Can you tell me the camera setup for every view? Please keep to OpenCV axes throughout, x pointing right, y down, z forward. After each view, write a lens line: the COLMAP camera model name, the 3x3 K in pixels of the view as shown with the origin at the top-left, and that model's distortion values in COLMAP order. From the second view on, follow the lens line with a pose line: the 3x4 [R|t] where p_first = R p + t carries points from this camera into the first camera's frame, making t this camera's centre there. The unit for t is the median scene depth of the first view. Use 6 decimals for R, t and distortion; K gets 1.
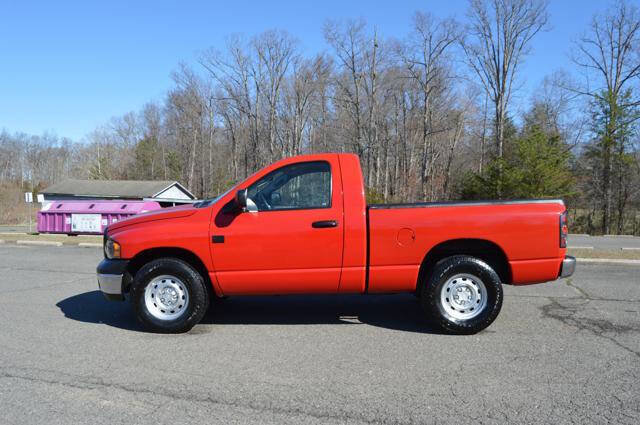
lens RADIAL K [[502.7, 0, 323.2], [0, 502.7, 207.1], [0, 0, 1]] dist [-0.095338, 0.037803]
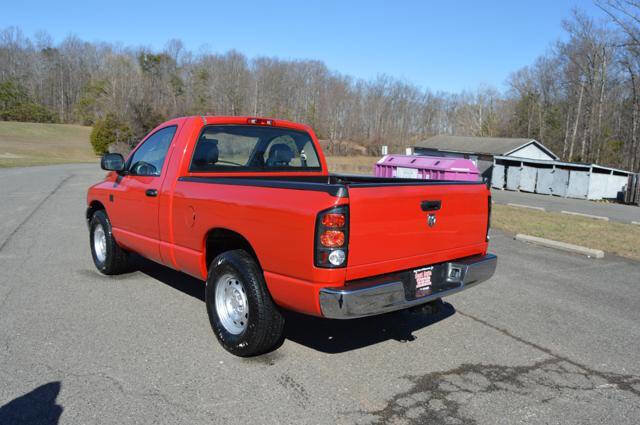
lens RADIAL K [[498.9, 0, 317.4], [0, 498.9, 205.8], [0, 0, 1]] dist [-0.094576, 0.035046]
pose [[0.696436, 0.111114, -0.708965, 0.062803], [-0.049676, 0.993035, 0.106837, -0.004092], [0.715898, -0.039186, 0.697105, 0.039554]]
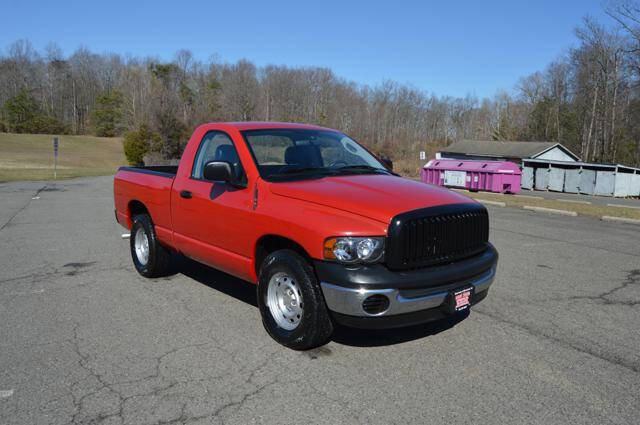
lens RADIAL K [[498.9, 0, 326.8], [0, 498.9, 210.2], [0, 0, 1]] dist [-0.094576, 0.035046]
pose [[0.703761, 0.094229, -0.704160, 0.059753], [-0.030884, 0.994286, 0.102187, -0.001842], [0.709765, -0.050168, 0.702650, -0.025930]]
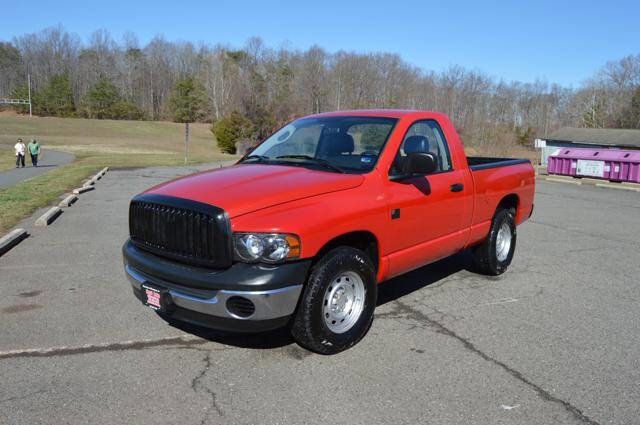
lens RADIAL K [[498.9, 0, 336.6], [0, 498.9, 200.0], [0, 0, 1]] dist [-0.094576, 0.035046]
pose [[0.626485, 0.109224, -0.771743, 0.012880], [-0.033987, 0.993019, 0.112951, -0.000906], [0.778692, -0.044533, 0.625824, -0.067939]]
